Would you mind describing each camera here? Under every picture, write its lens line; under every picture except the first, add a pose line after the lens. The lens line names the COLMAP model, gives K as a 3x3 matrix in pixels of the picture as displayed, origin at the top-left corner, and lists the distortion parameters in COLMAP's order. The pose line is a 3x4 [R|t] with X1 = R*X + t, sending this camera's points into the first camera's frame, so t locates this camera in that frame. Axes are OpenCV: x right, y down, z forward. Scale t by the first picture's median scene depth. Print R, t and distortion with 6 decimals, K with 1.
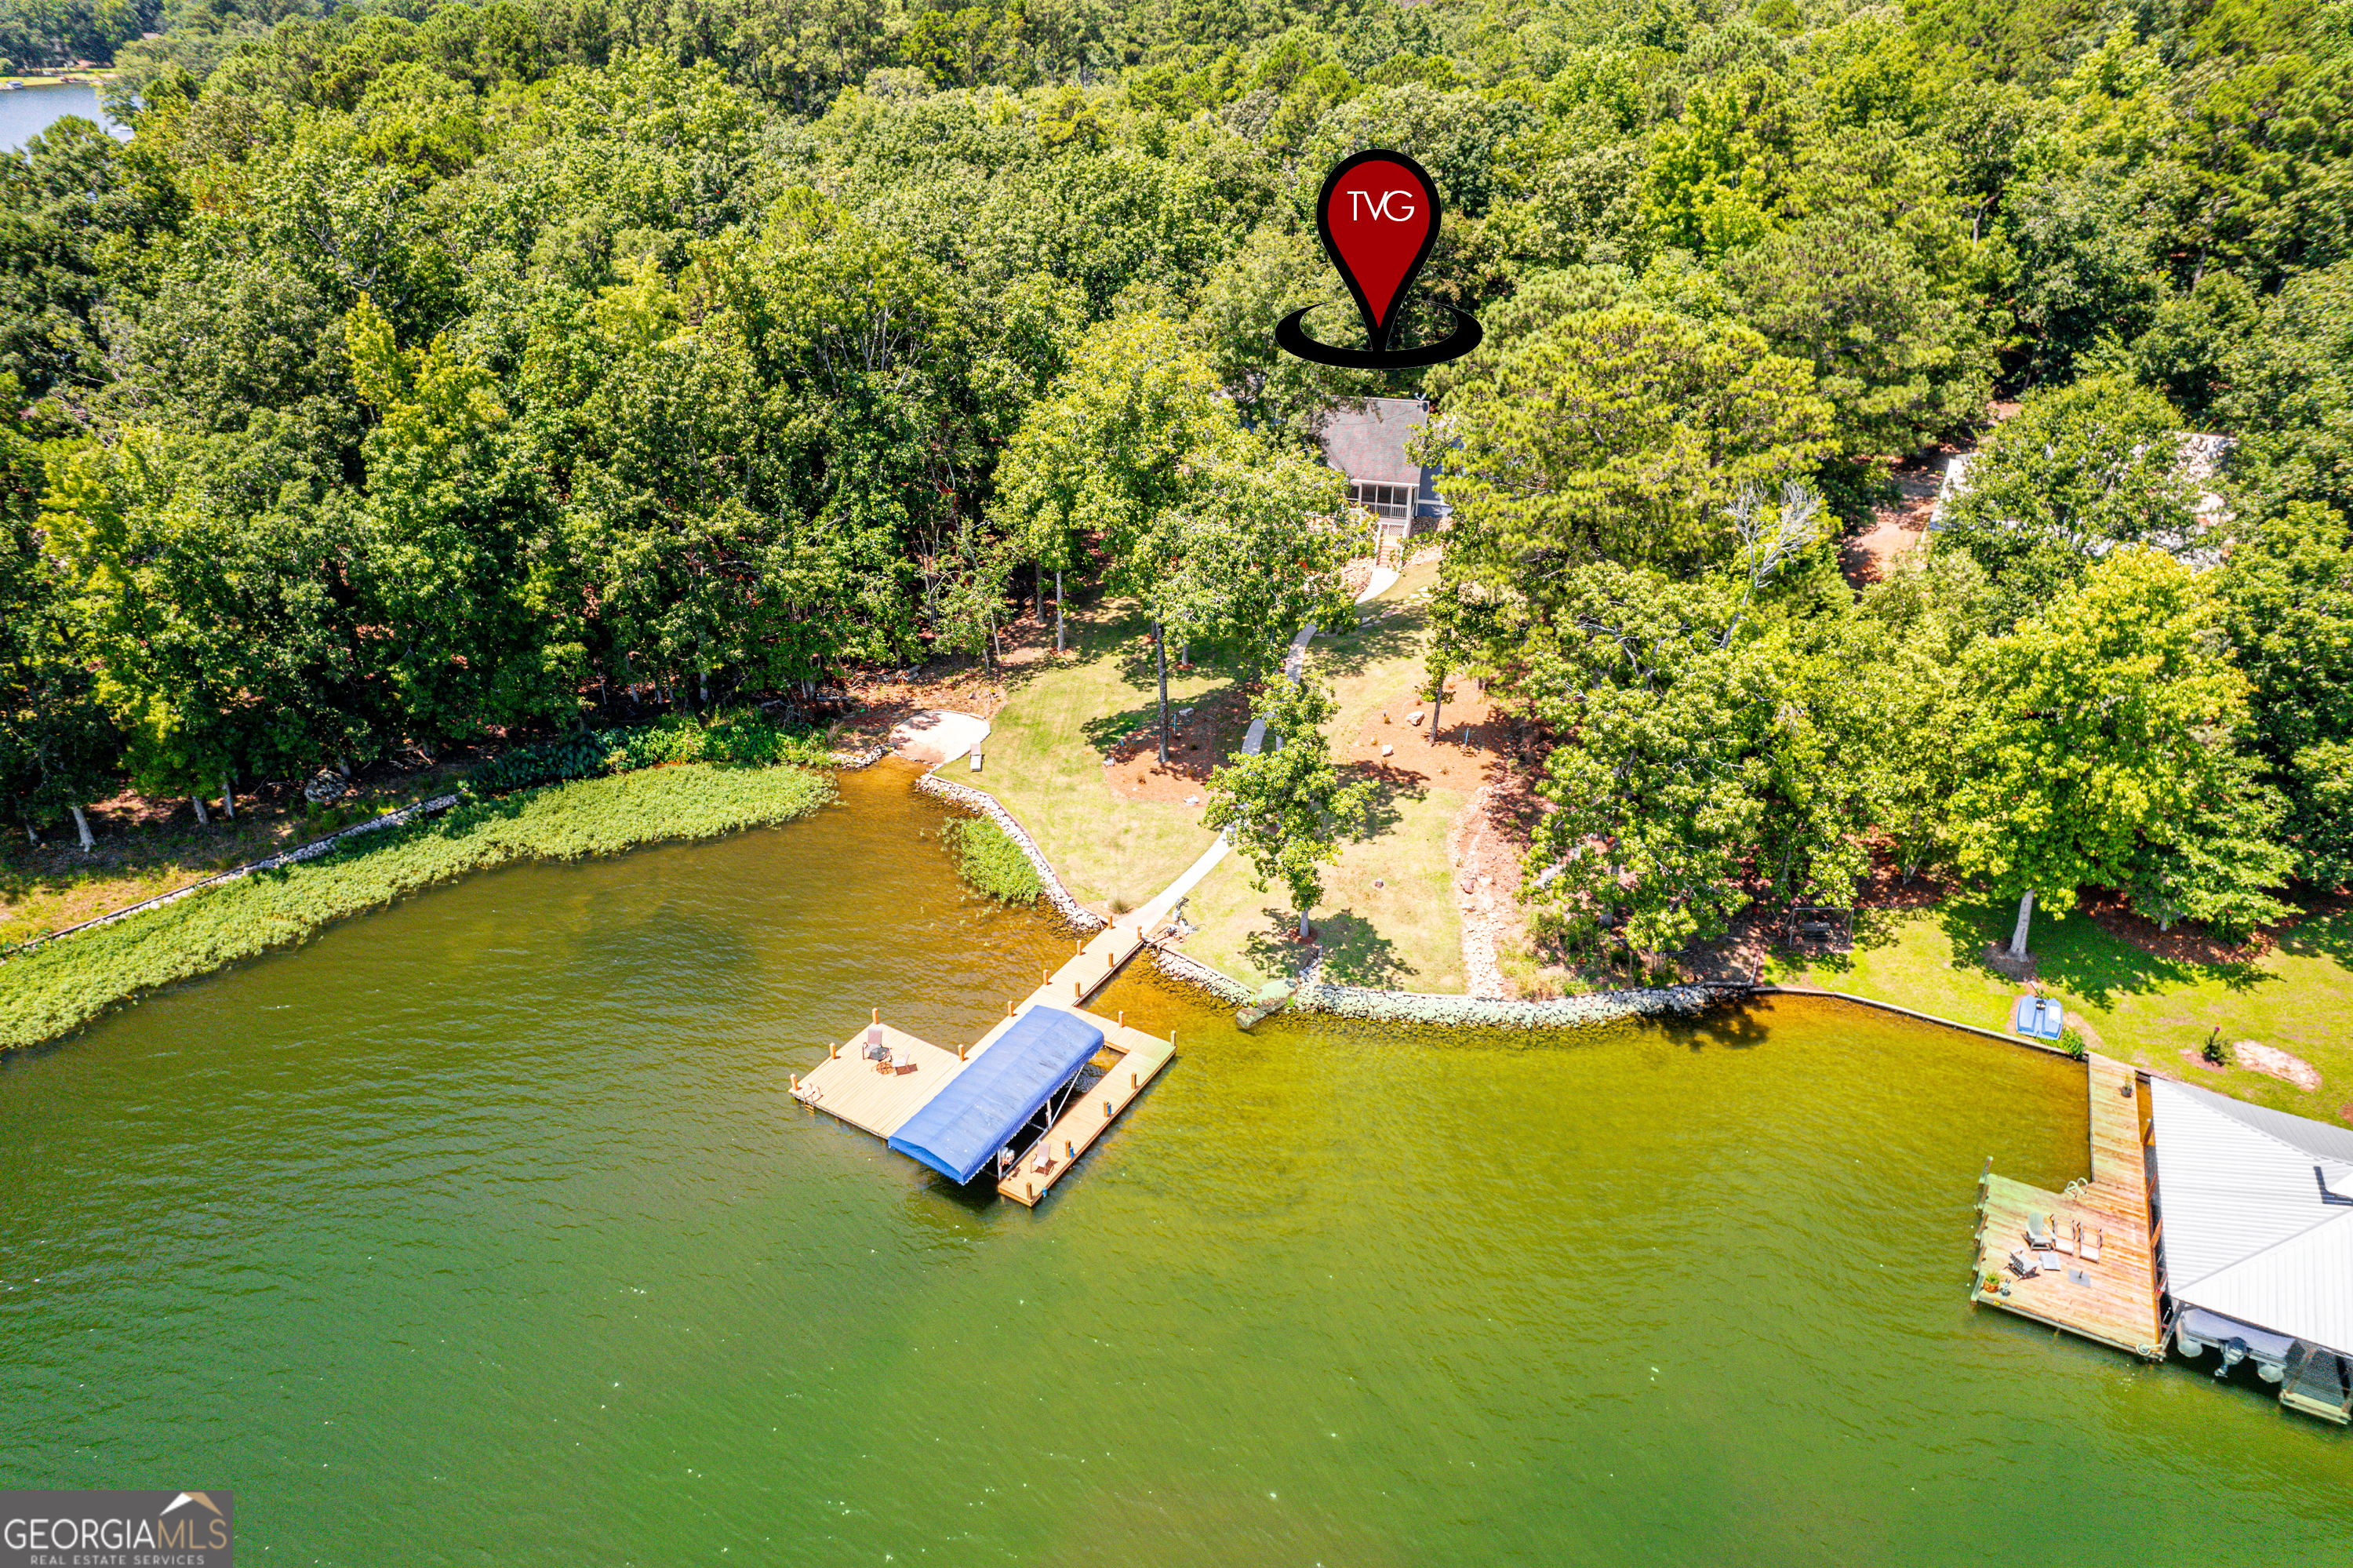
lens RADIAL K [[1515.7, 0, 1167.5], [0, 1515.7, 787.7], [0, 0, 1]] dist [-0.075705, 0.062136]
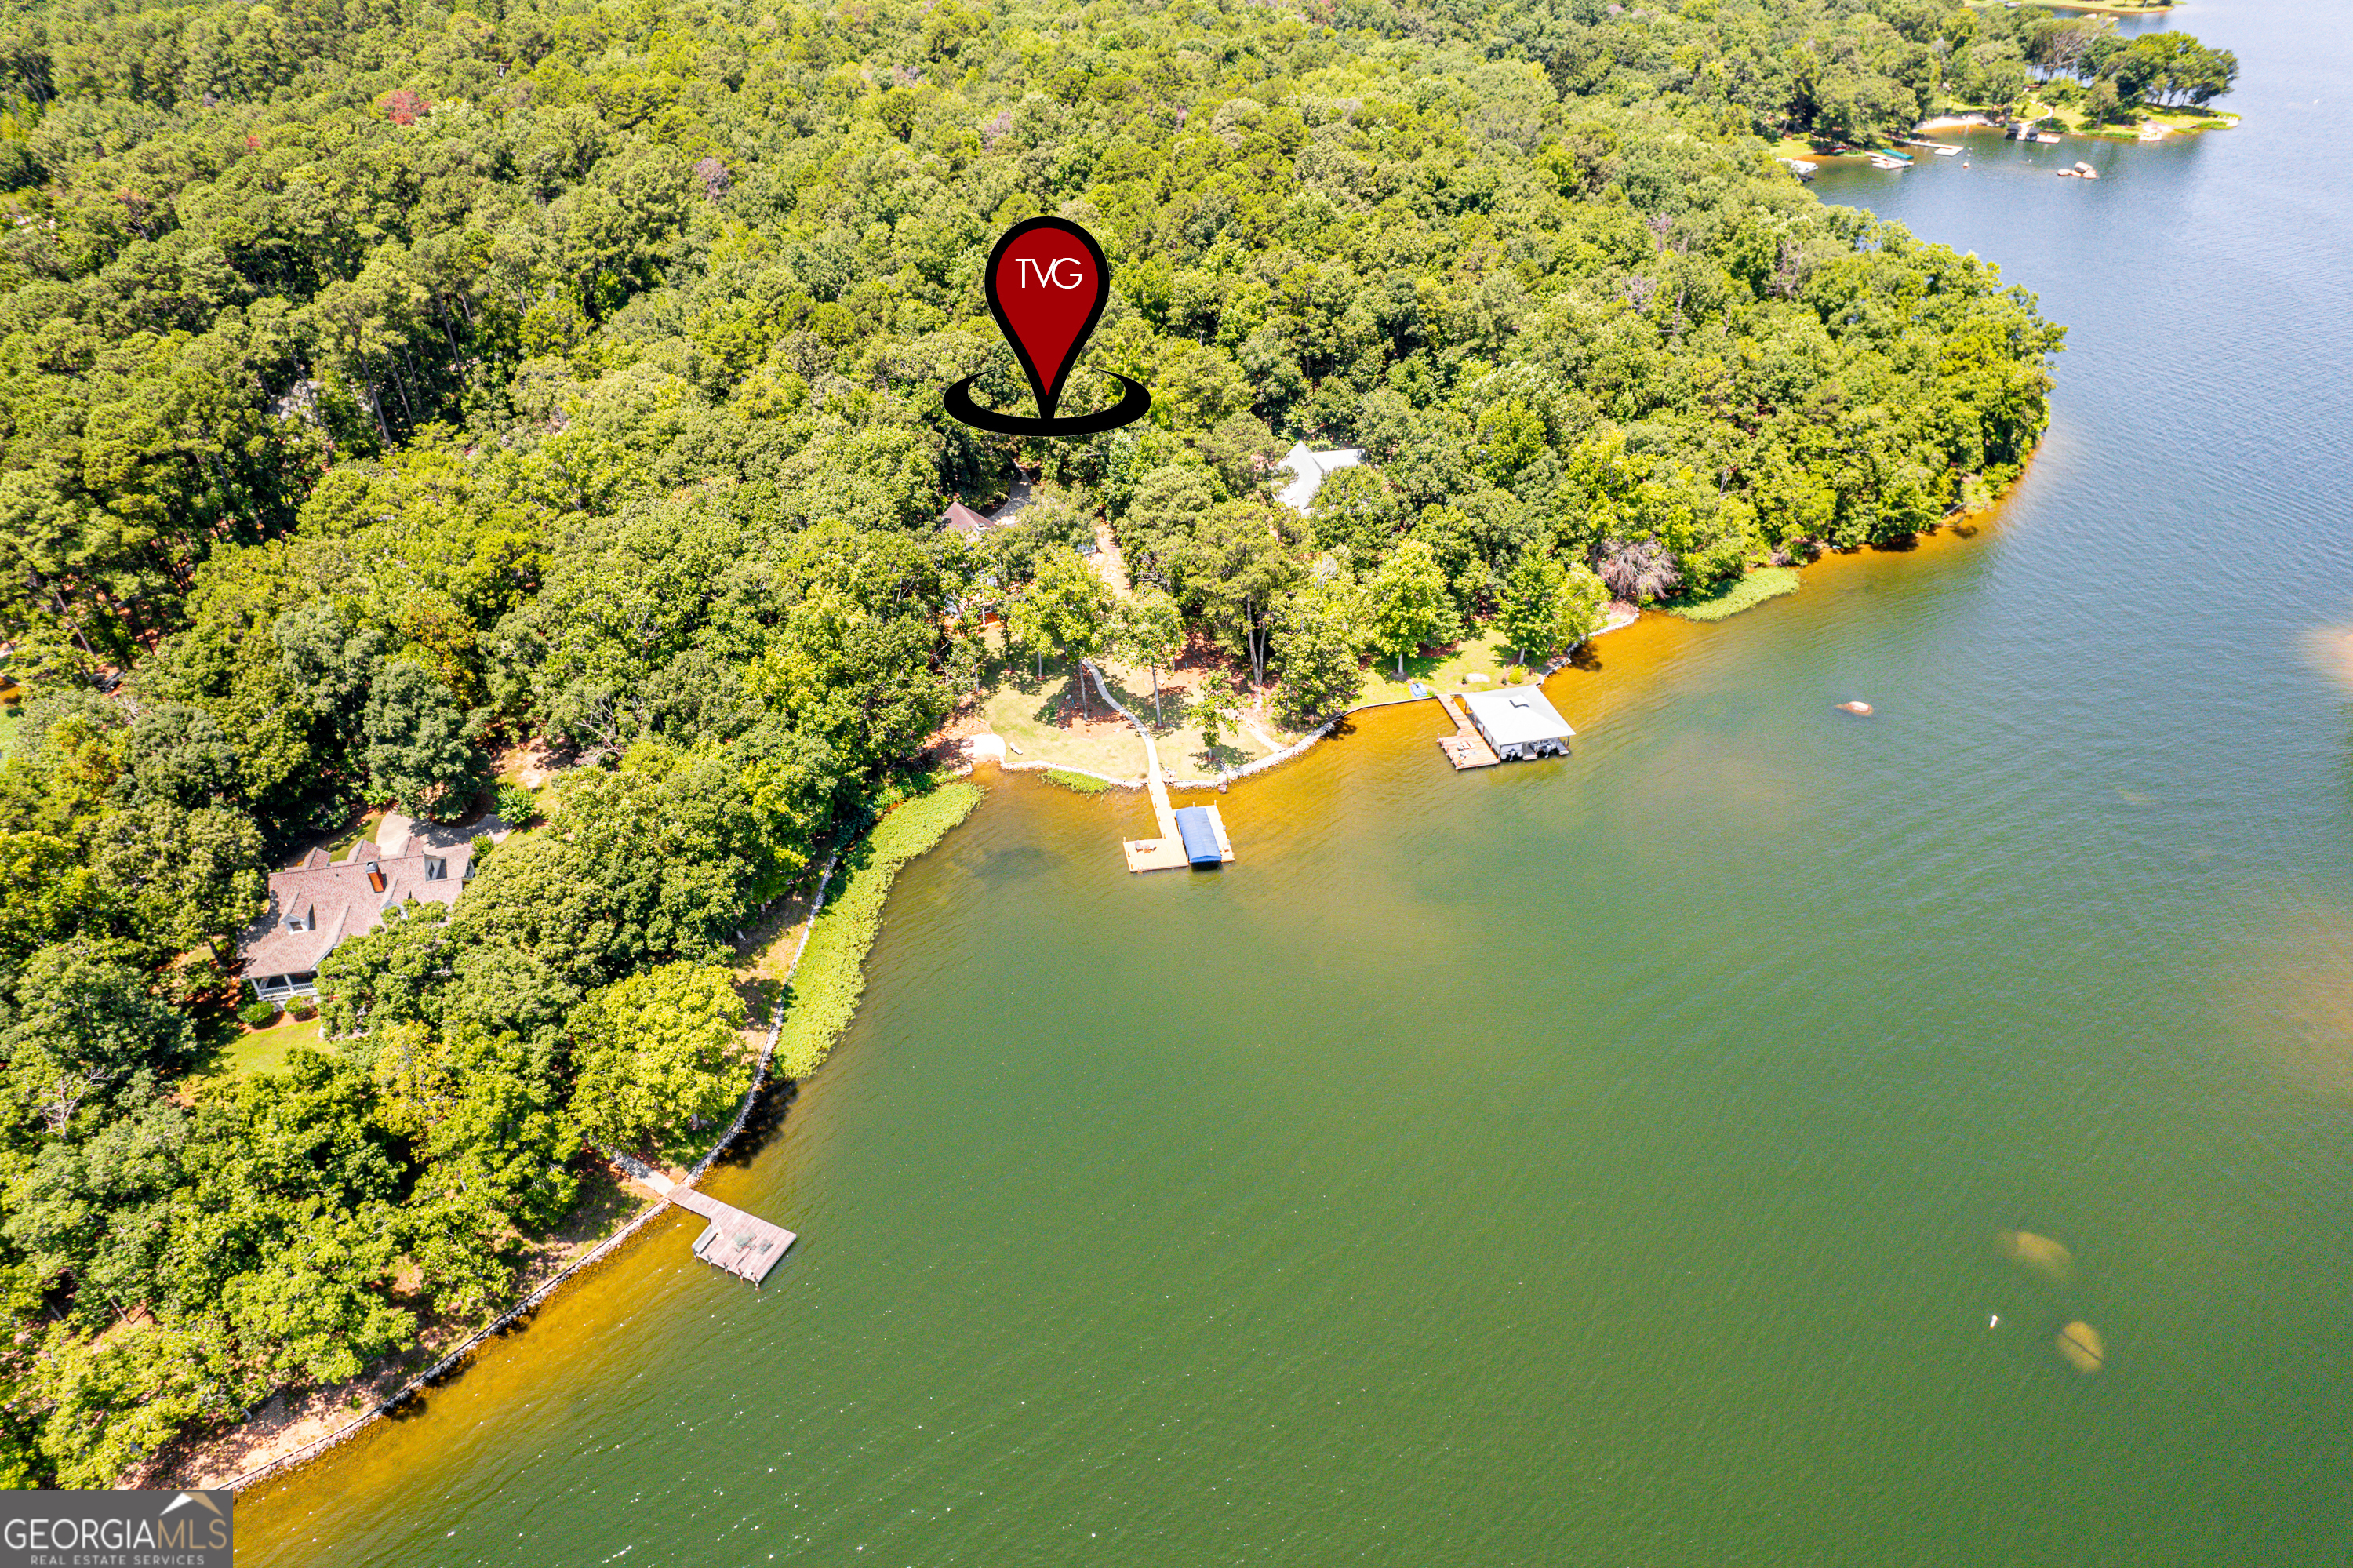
lens RADIAL K [[1515.7, 0, 1173.7], [0, 1515.7, 814.1], [0, 0, 1]] dist [-0.075705, 0.062136]
pose [[0.758786, -0.390285, 0.521460, -1.386596], [0.323205, 0.920690, 0.218787, -0.414598], [-0.565493, 0.002526, 0.824749, -1.169816]]
